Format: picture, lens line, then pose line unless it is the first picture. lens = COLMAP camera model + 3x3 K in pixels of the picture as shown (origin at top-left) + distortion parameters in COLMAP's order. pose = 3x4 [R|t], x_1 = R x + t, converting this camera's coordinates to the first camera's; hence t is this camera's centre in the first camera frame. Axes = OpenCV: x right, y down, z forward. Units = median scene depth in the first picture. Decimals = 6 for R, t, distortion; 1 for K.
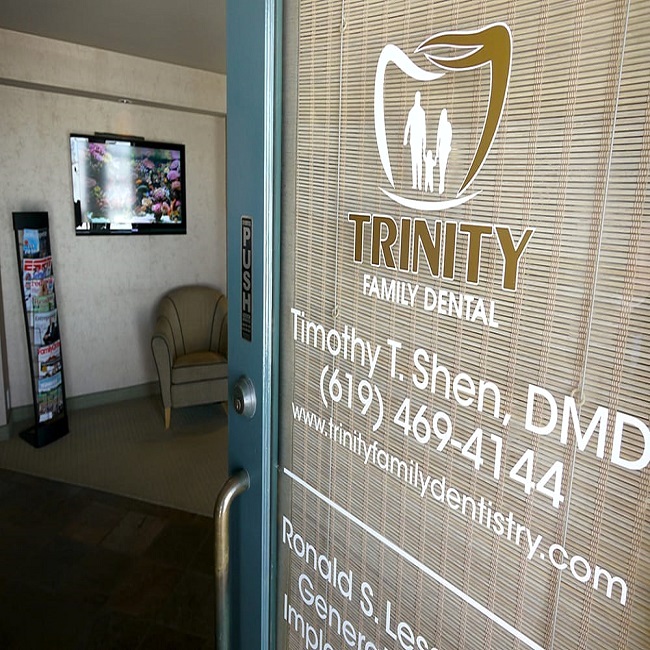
lens RADIAL K [[631.3, 0, 325.0], [0, 631.3, 325.0], [0, 0, 1]] dist [0.005890, -0.003755]
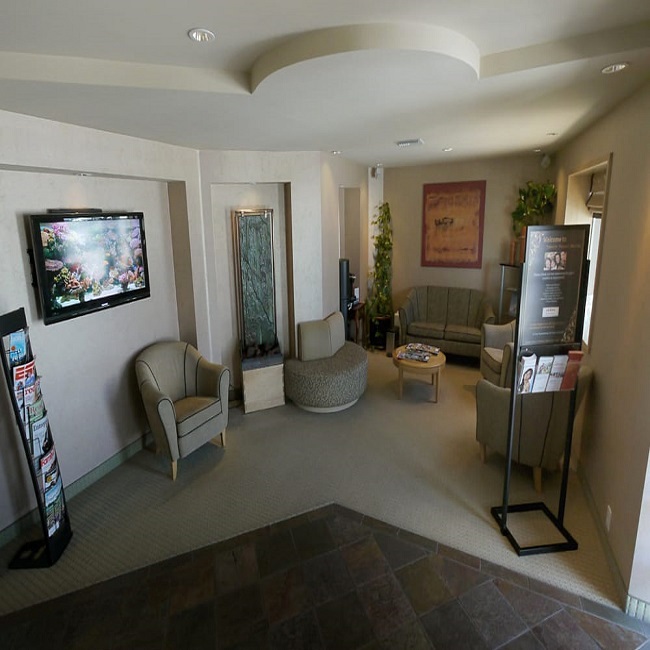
lens RADIAL K [[631.3, 0, 325.0], [0, 631.3, 325.0], [0, 0, 1]] dist [0.005890, -0.003755]
pose [[0.614898, -0.255883, 0.745939, -0.829978], [0.186585, 0.966244, 0.177648, -0.230773], [-0.766216, 0.029945, 0.641885, 0.123852]]
